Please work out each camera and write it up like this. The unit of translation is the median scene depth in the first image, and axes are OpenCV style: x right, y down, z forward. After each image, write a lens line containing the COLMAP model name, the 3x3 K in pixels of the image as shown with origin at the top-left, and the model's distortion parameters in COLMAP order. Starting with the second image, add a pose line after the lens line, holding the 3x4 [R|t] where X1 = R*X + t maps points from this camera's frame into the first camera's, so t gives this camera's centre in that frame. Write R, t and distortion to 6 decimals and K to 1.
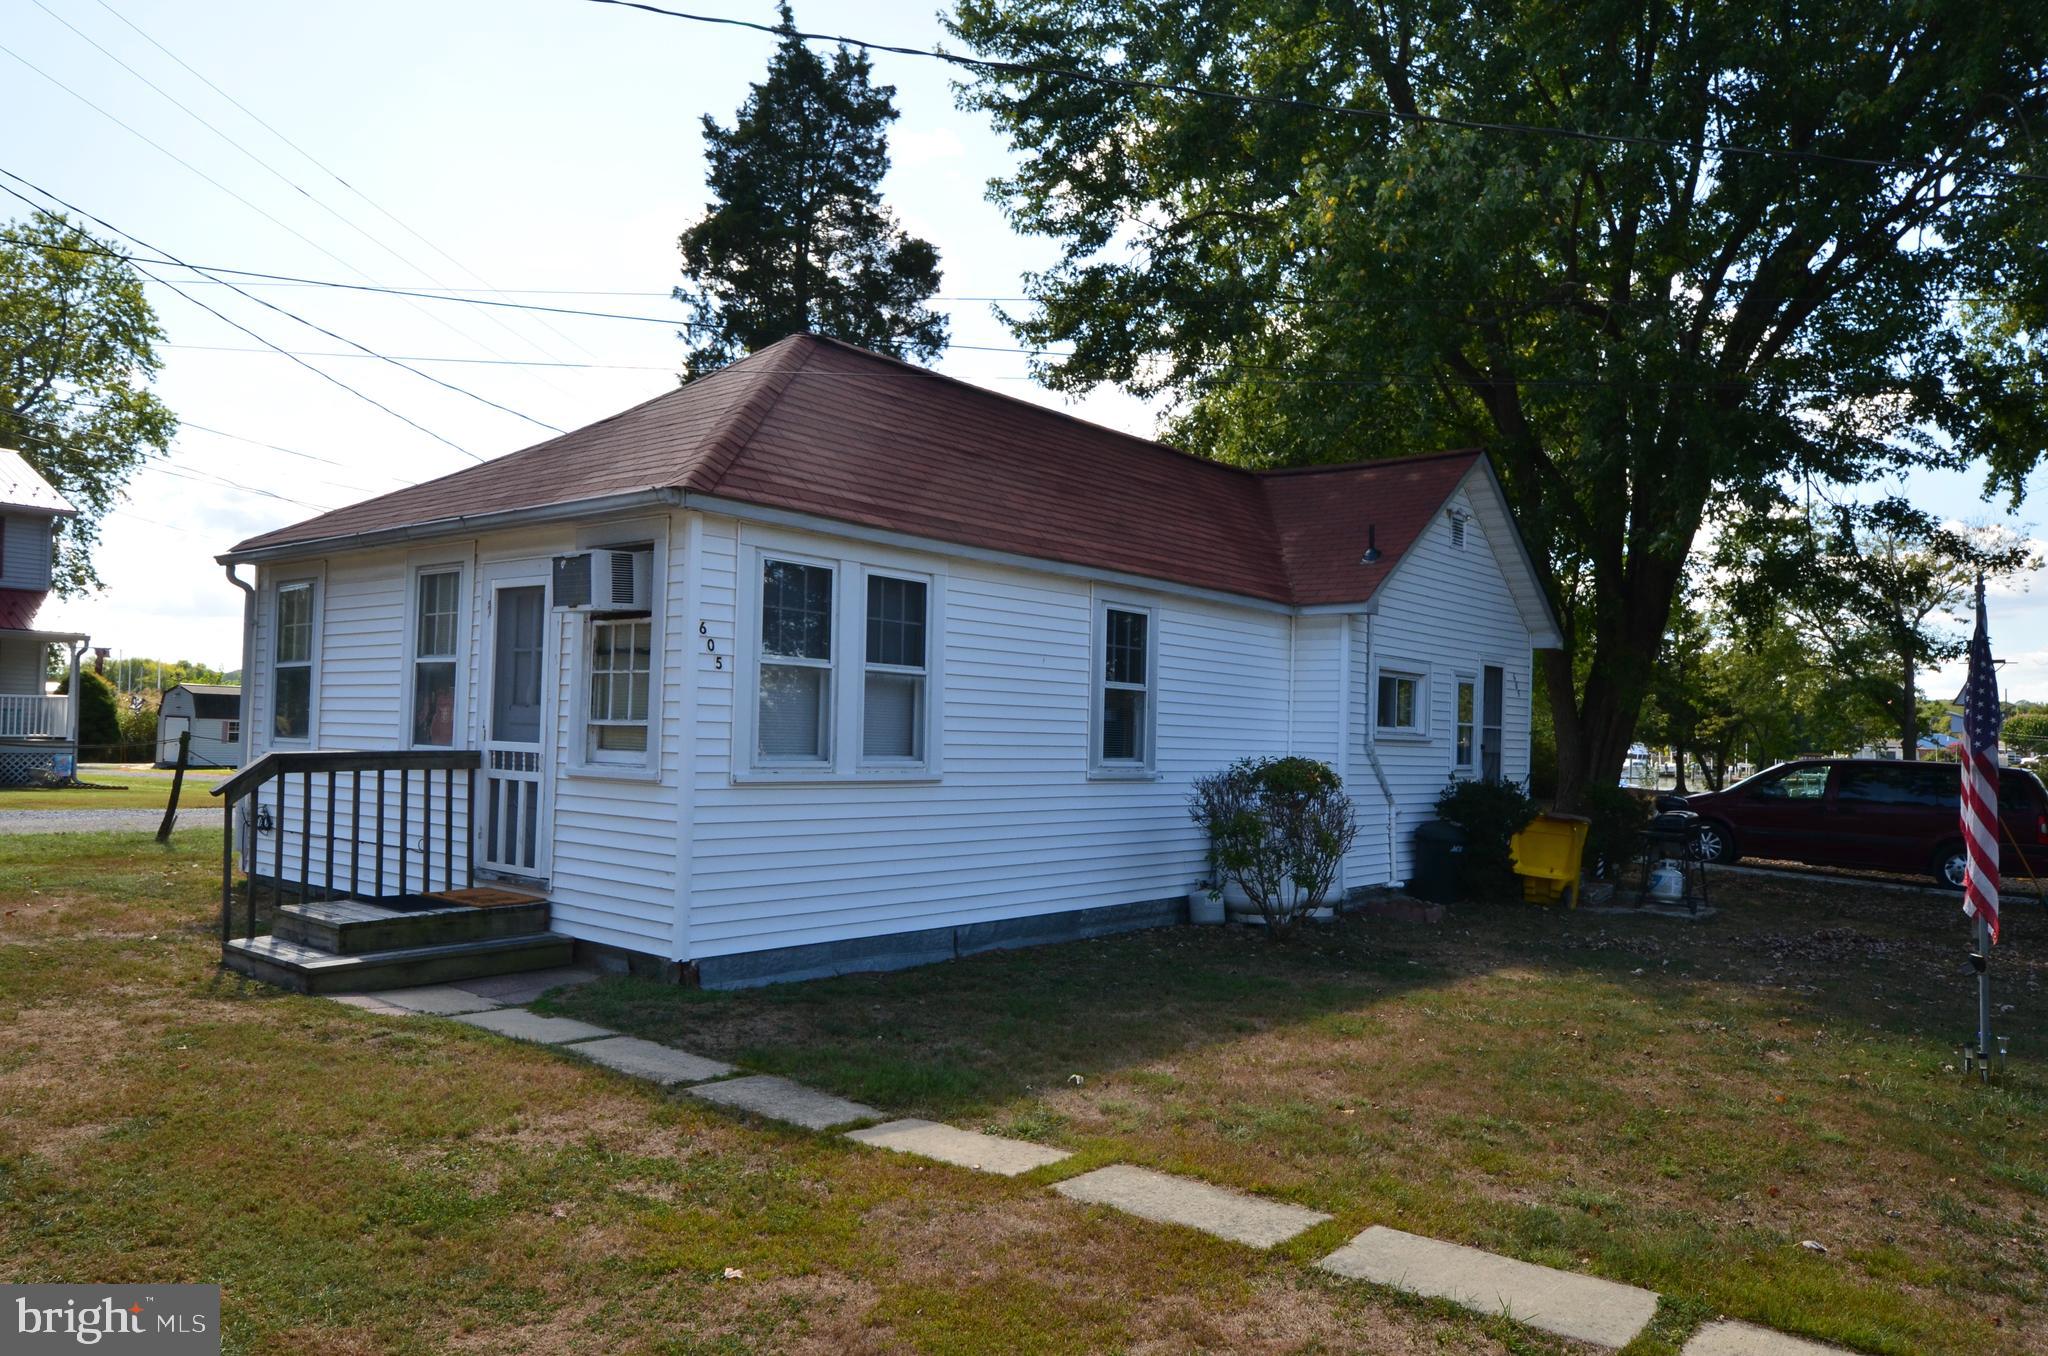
lens RADIAL K [[1398.9, 0, 1024.0], [0, 1398.9, 678.0], [0, 0, 1]] dist [0.028600, -0.029005]
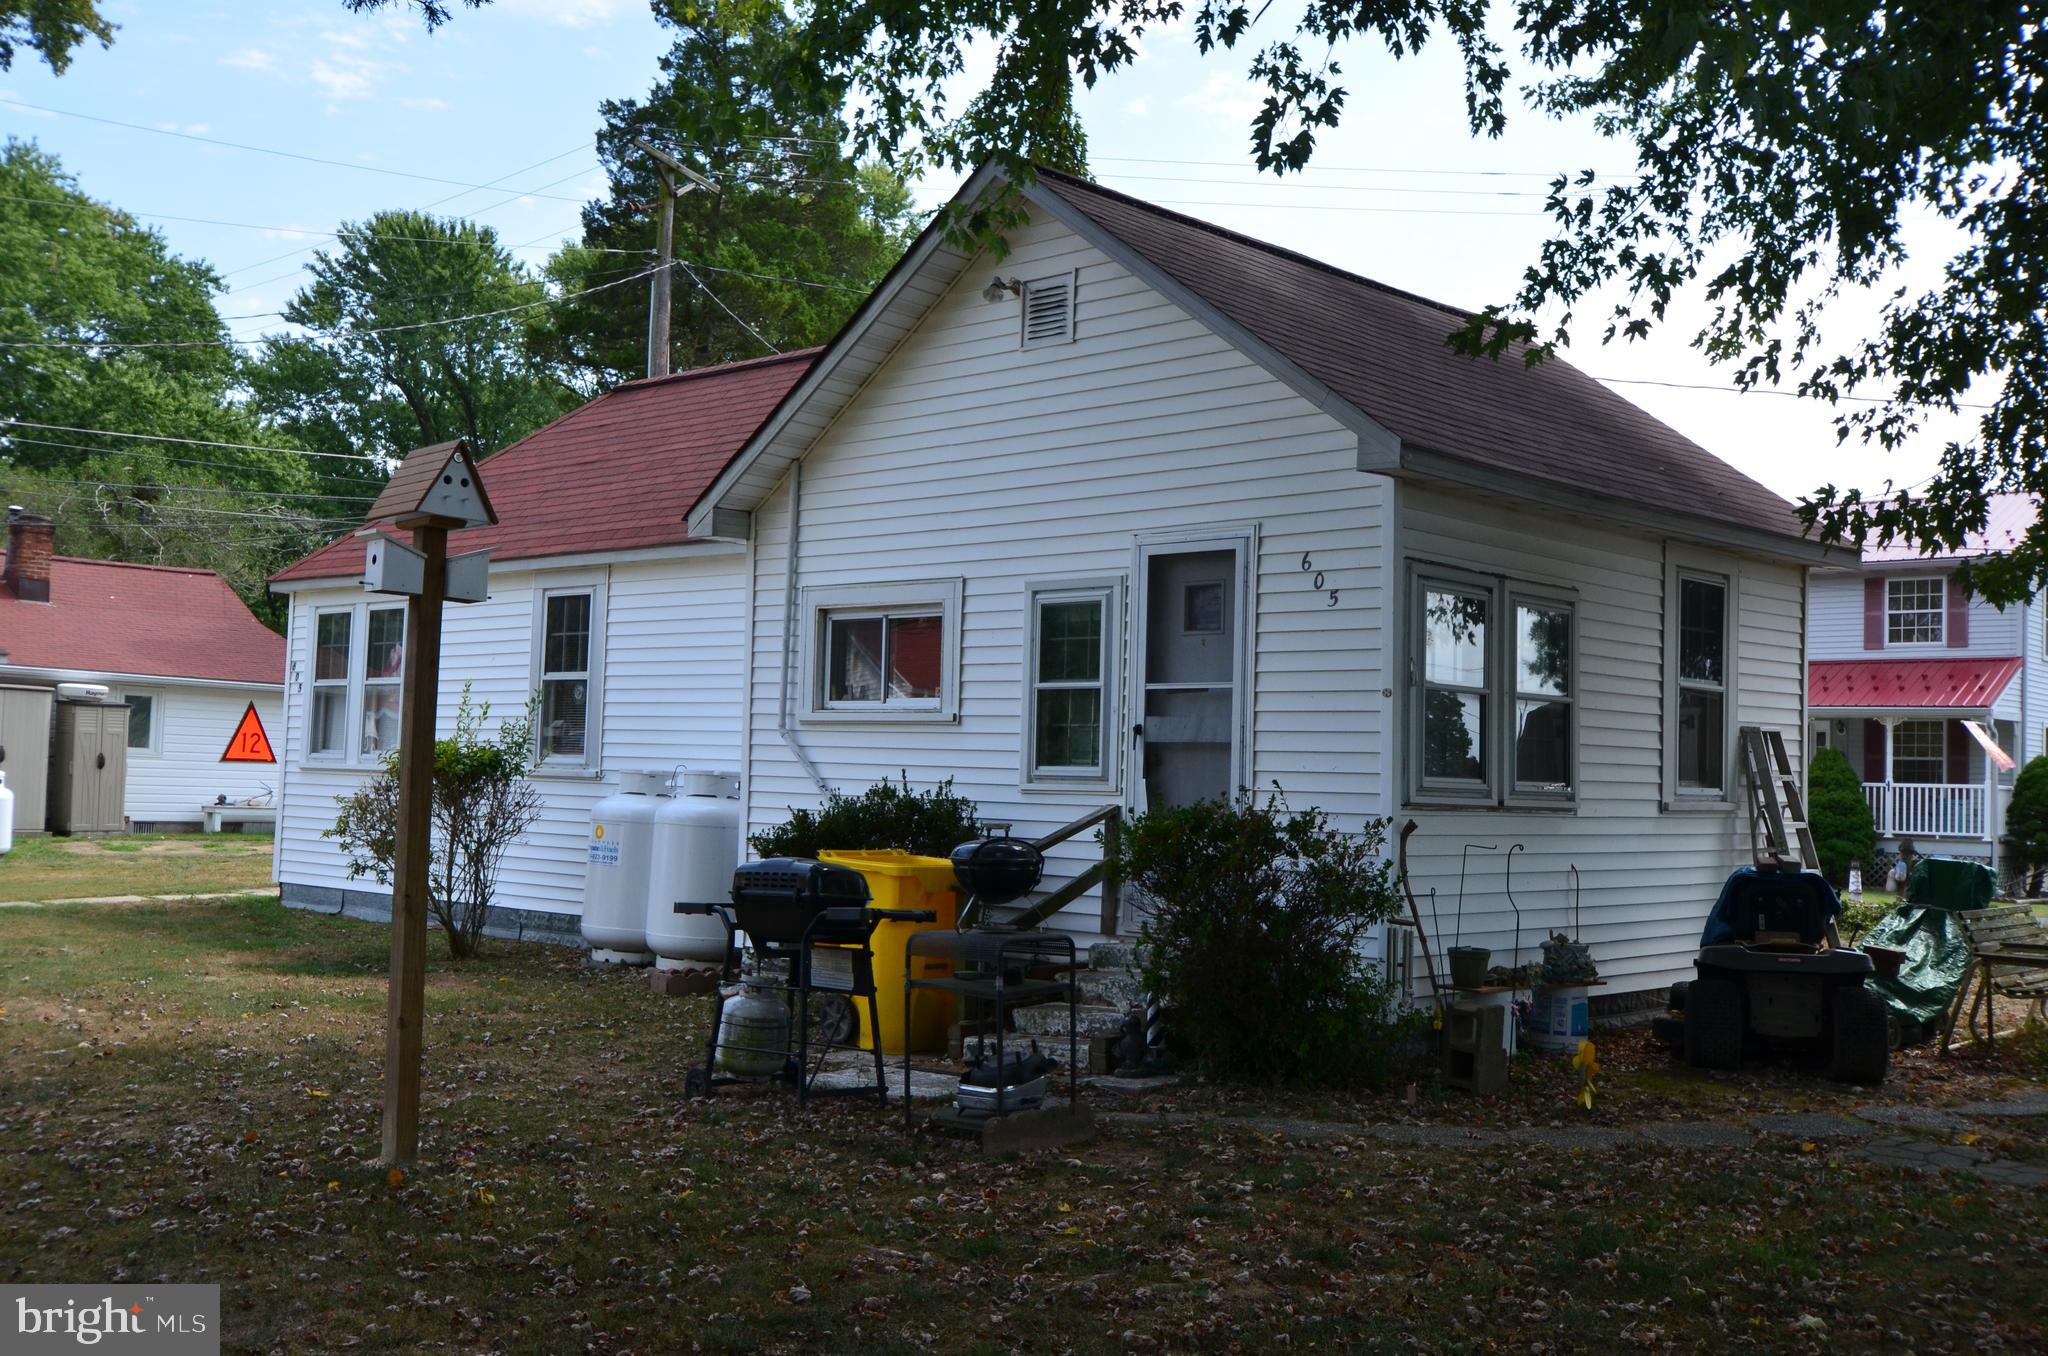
lens RADIAL K [[2042.7, 0, 1024.0], [0, 2042.7, 678.0], [0, 0, 1]] dist [0.001657, 0.000851]
pose [[-0.058697, -0.071254, -0.995730, 1.398827], [0.021955, 0.997116, -0.072647, 0.111929], [0.998034, -0.026125, -0.056963, 1.384268]]
